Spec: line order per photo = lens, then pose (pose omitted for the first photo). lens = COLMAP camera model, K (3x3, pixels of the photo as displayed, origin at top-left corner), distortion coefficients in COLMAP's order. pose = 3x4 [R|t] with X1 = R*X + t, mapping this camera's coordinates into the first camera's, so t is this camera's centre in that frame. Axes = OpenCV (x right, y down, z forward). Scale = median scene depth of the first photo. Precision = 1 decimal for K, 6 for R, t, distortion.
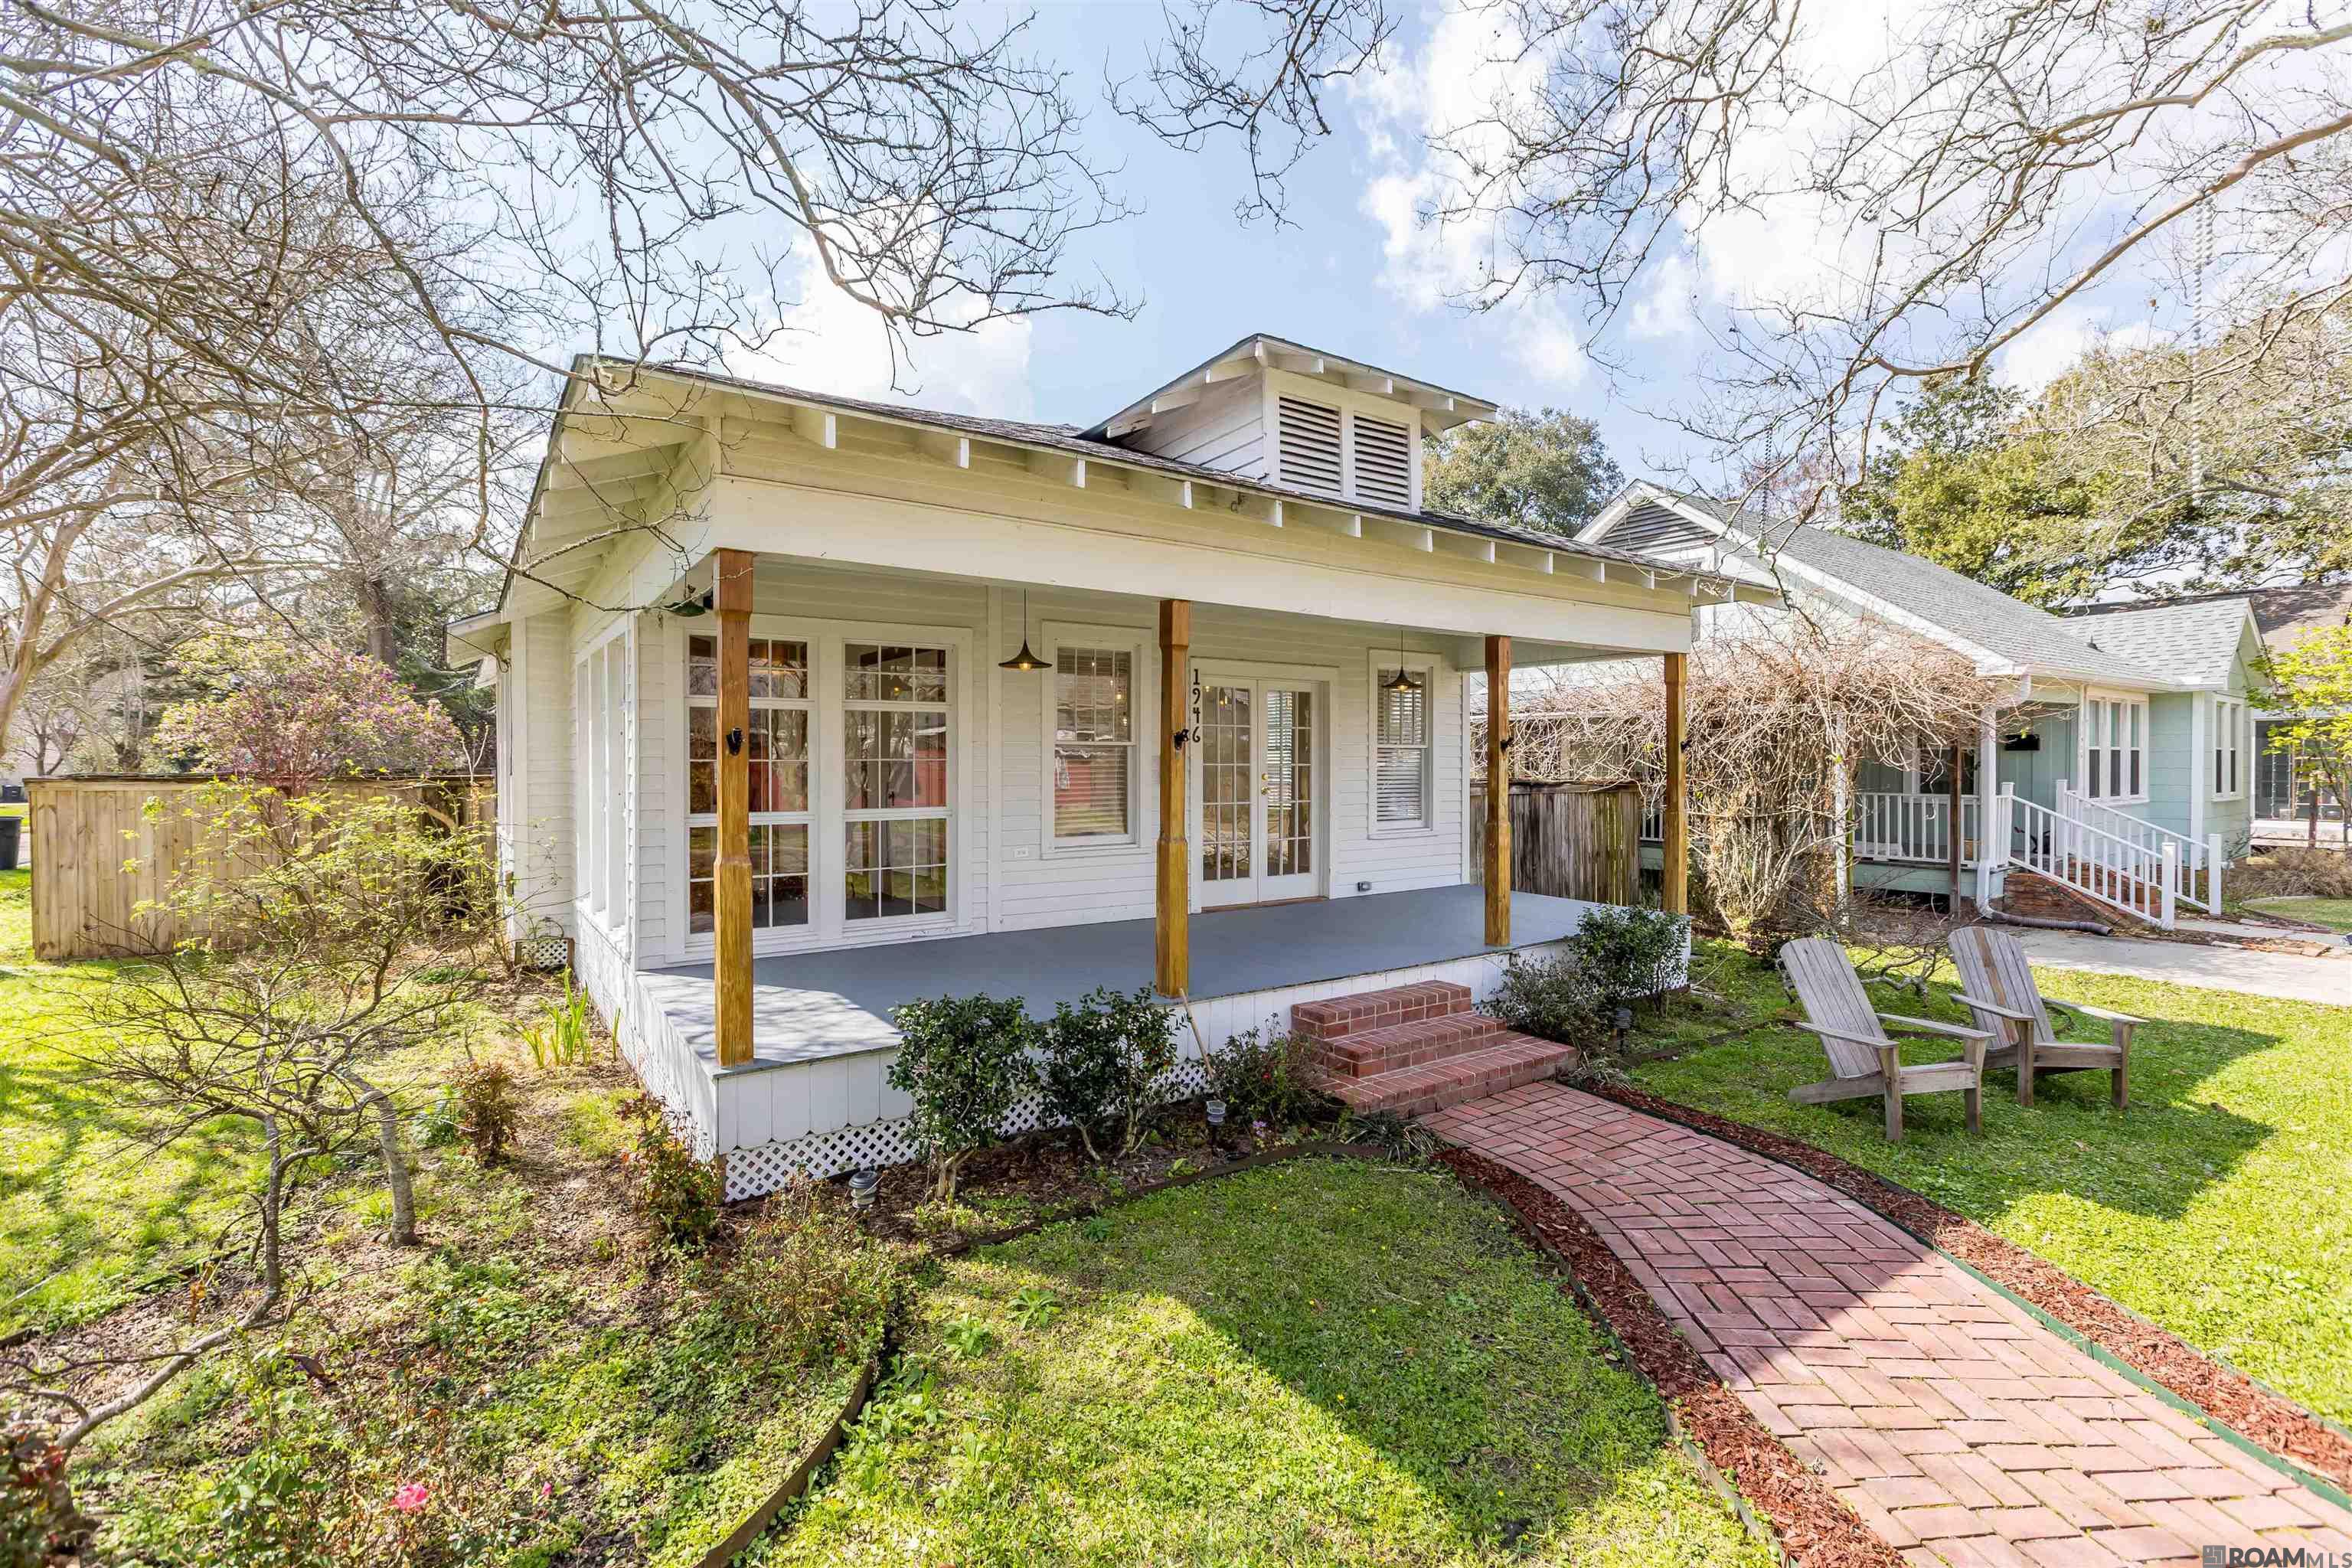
lens RADIAL K [[1047.8, 0, 1187.3], [0, 1047.8, 775.4], [0, 0, 1]] dist [0.002247, -0.000766]
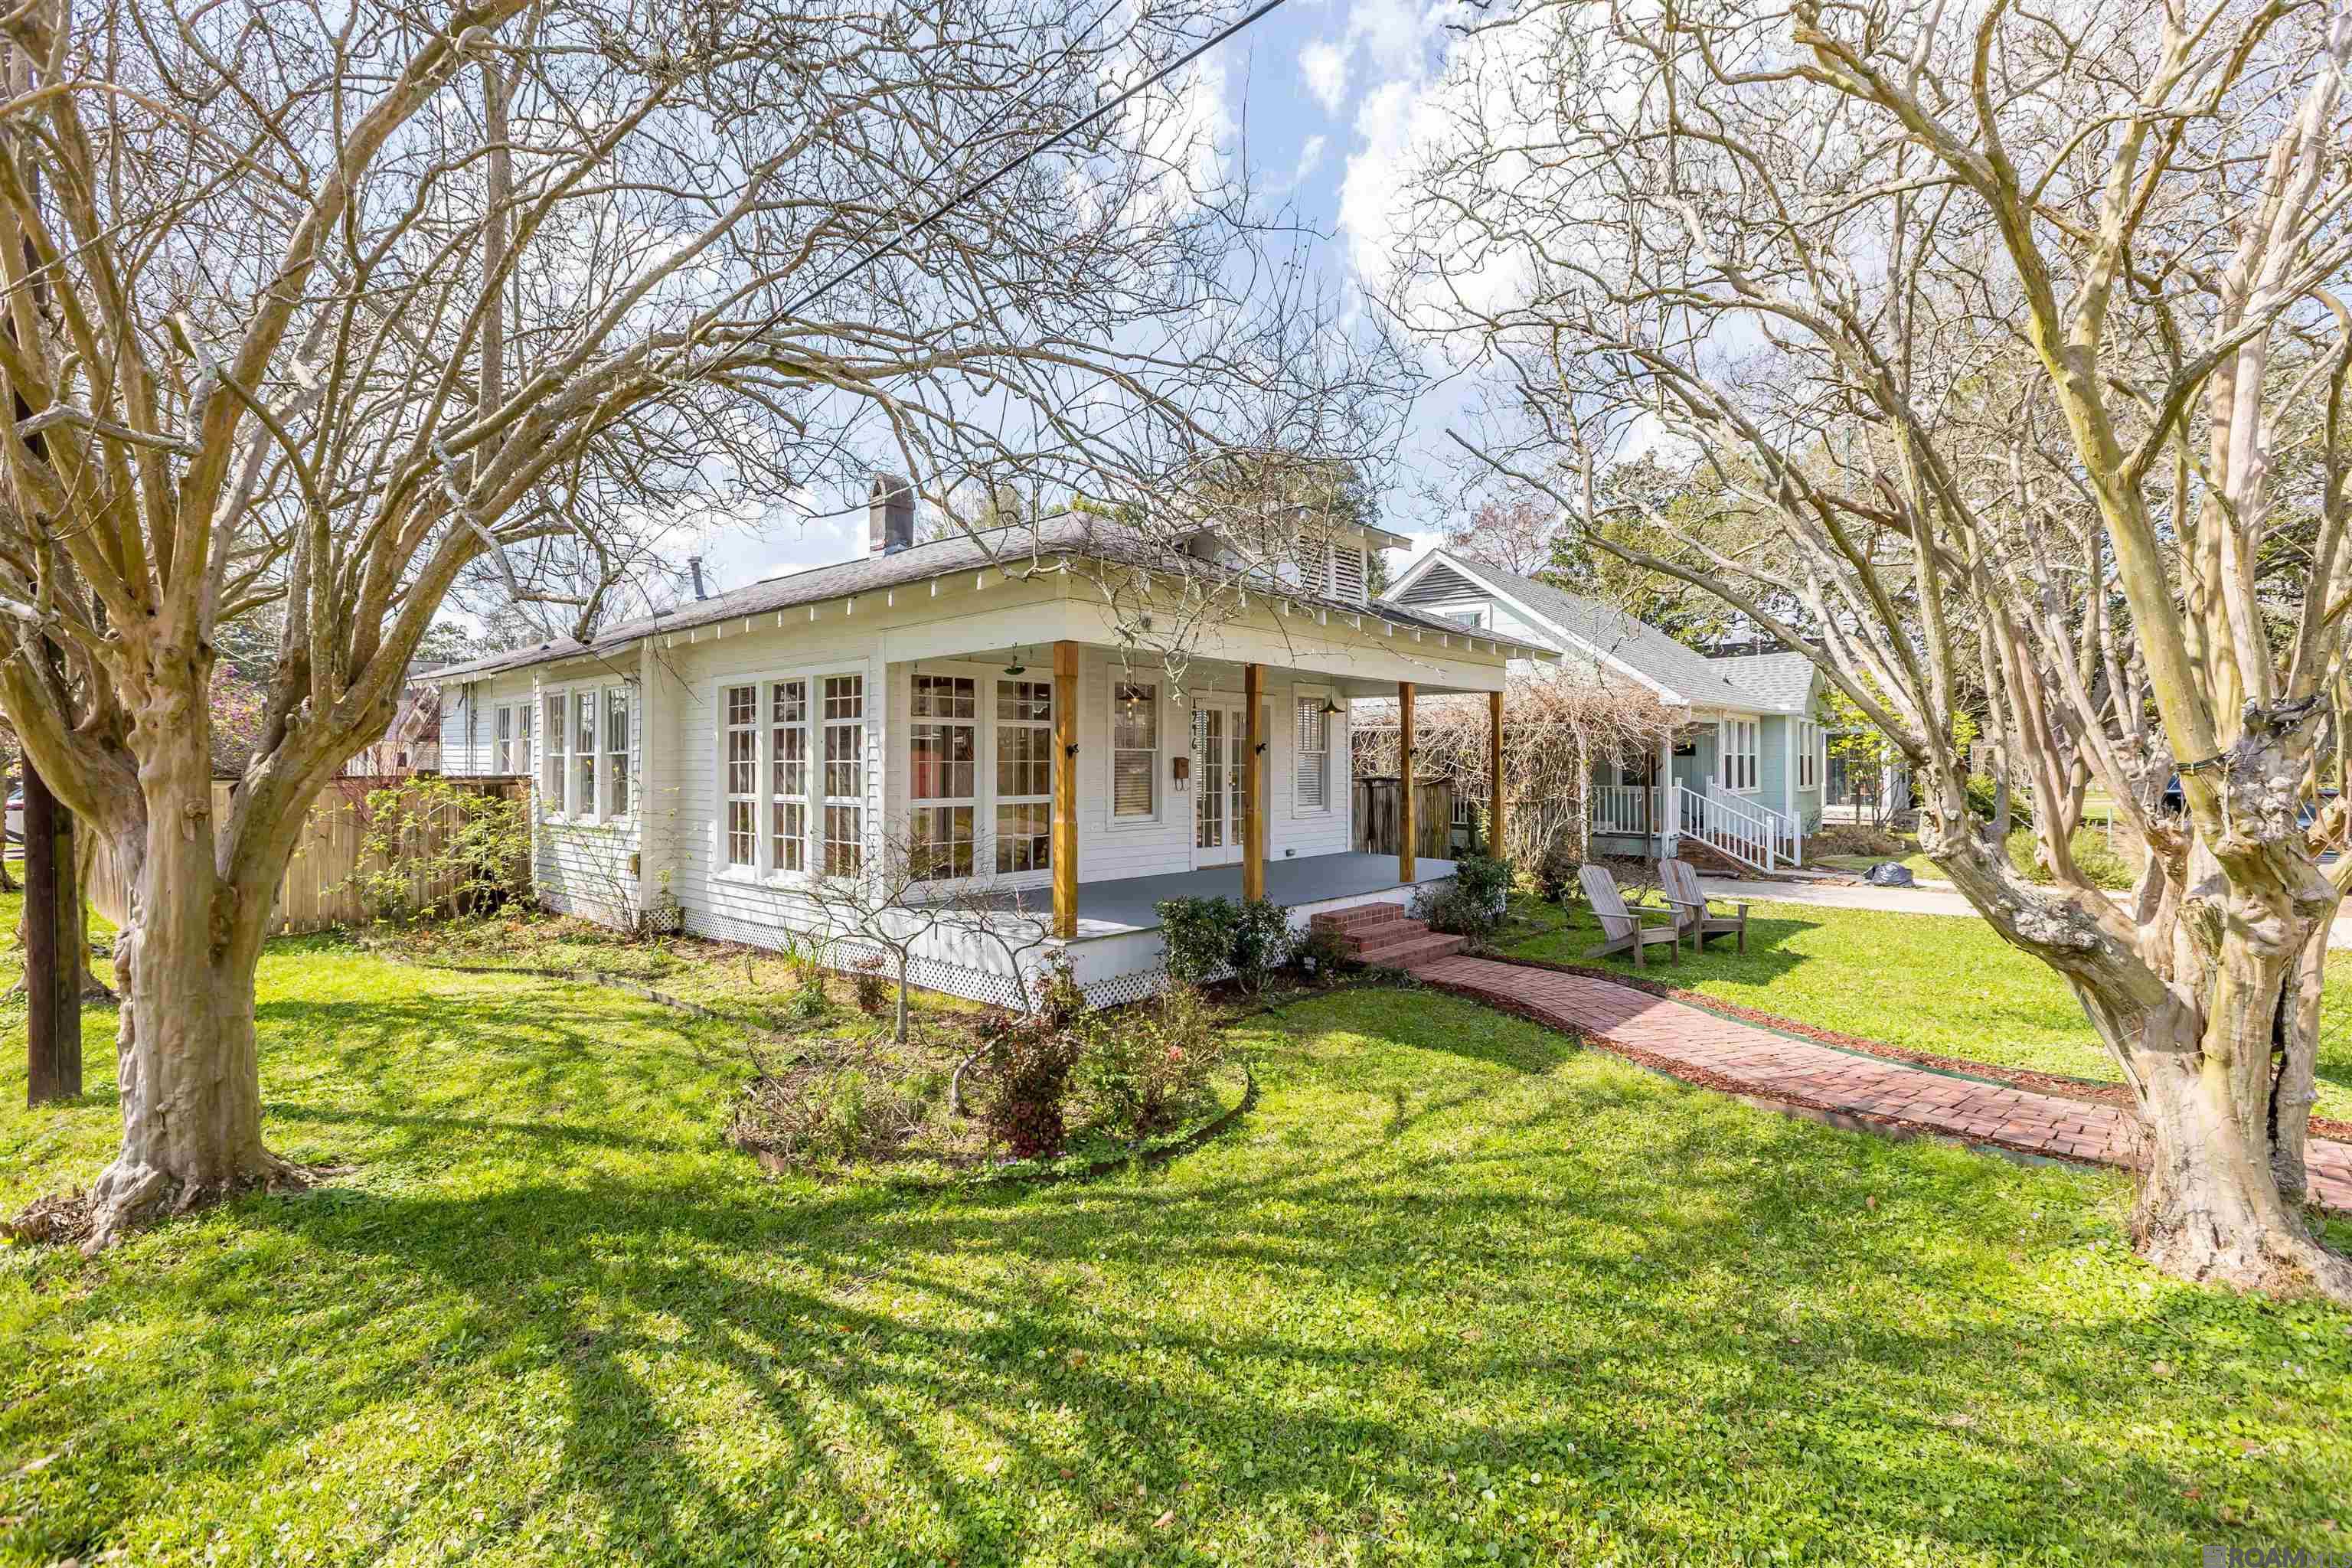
lens RADIAL K [[1047.8, 0, 1215.7], [0, 1047.8, 753.2], [0, 0, 1]] dist [0.002247, -0.000766]
pose [[0.966786, 0.004895, 0.255542, -0.287455], [0.000107, 0.999809, -0.019555, 0.001315], [-0.255589, 0.018933, 0.966600, -0.331043]]
